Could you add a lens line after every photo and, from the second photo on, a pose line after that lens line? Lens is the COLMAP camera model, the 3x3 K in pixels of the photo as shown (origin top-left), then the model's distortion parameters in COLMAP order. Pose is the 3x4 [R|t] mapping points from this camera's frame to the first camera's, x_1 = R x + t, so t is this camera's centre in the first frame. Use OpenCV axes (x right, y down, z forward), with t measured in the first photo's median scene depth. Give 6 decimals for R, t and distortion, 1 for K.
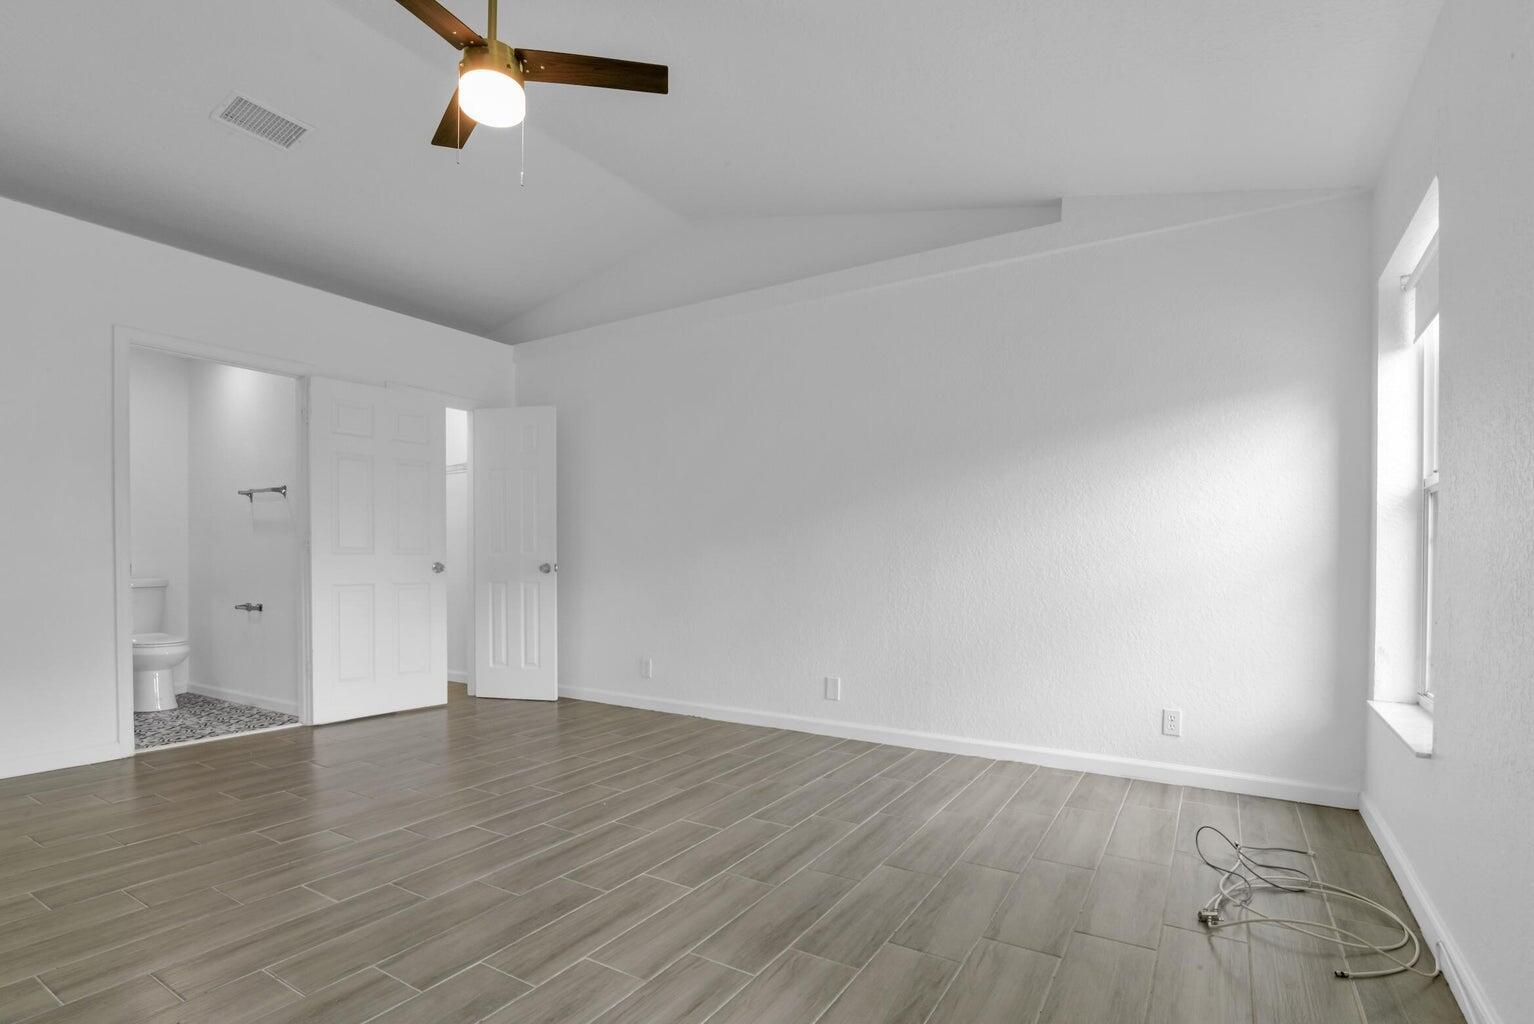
lens RADIAL K [[745.6, 0, 753.0], [0, 745.6, 569.7], [0, 0, 1]] dist [-0.022113, -0.000041]
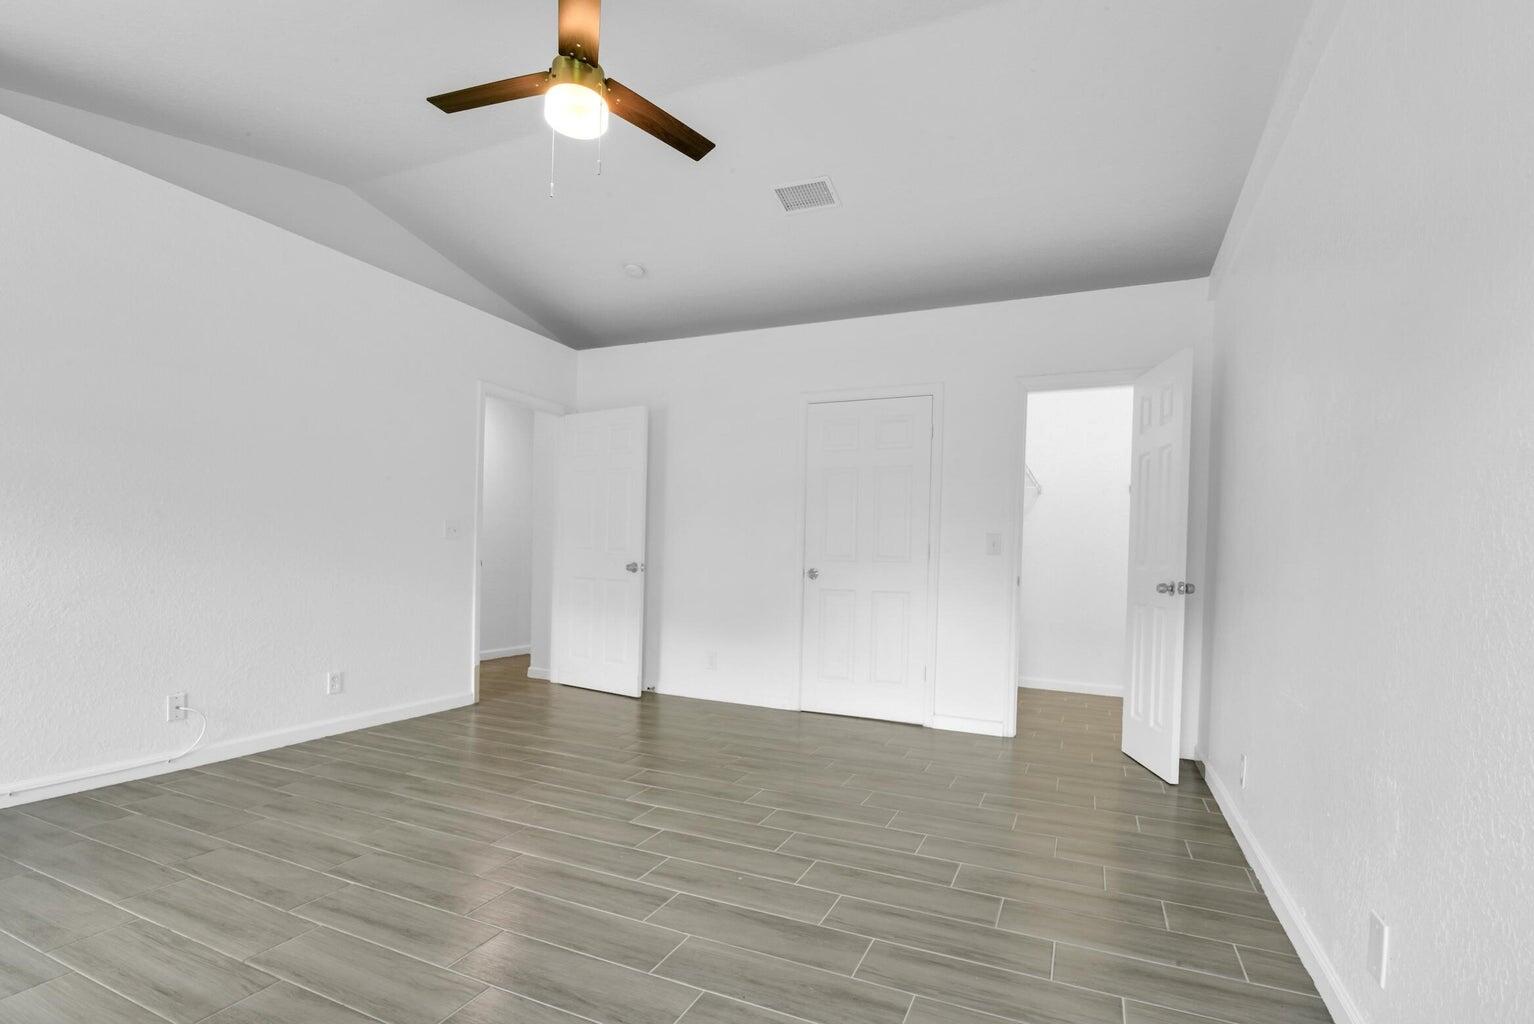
lens RADIAL K [[719.1, 0, 769.2], [0, 719.1, 565.8], [0, 0, 1]] dist [-0.020717, -0.000401]
pose [[0.148742, 0.005313, -0.988862, 0.602165], [-0.043923, 0.999034, -0.001239, -0.010182], [0.987900, 0.043618, 0.148832, 1.013085]]
